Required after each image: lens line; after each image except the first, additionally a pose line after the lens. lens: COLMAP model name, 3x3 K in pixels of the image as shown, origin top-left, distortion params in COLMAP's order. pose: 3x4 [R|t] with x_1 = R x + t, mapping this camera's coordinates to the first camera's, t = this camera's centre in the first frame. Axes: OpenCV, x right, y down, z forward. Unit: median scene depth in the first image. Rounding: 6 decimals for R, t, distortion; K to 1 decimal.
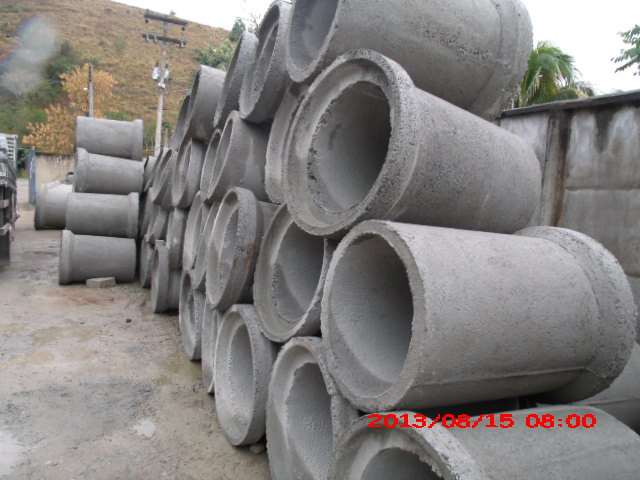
lens RADIAL K [[509.9, 0, 320.0], [0, 509.9, 240.0], [0, 0, 1]] dist [-0.043775, 0.018414]
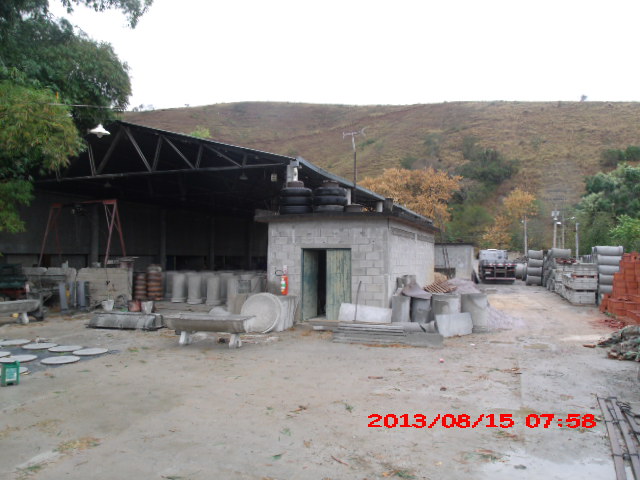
lens RADIAL K [[509.9, 0, 320.0], [0, 509.9, 240.0], [0, 0, 1]] dist [-0.043775, 0.018414]
pose [[0.708441, -0.058668, -0.703327, 0.534136], [-0.039825, 0.991628, -0.122831, 0.112729], [0.704646, 0.115028, 0.700174, -1.342035]]
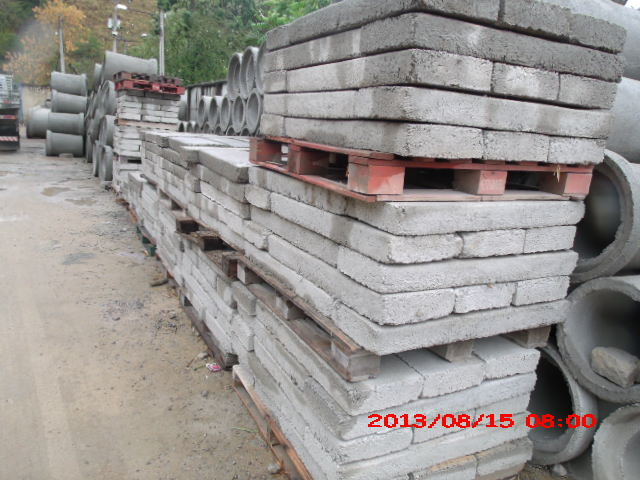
lens RADIAL K [[509.9, 0, 320.0], [0, 509.9, 240.0], [0, 0, 1]] dist [-0.043775, 0.018414]
pose [[0.999416, 0.013597, 0.031349, 0.185699], [-0.017661, 0.990924, 0.133256, 0.043794], [-0.029253, -0.133732, 0.990586, -0.383291]]
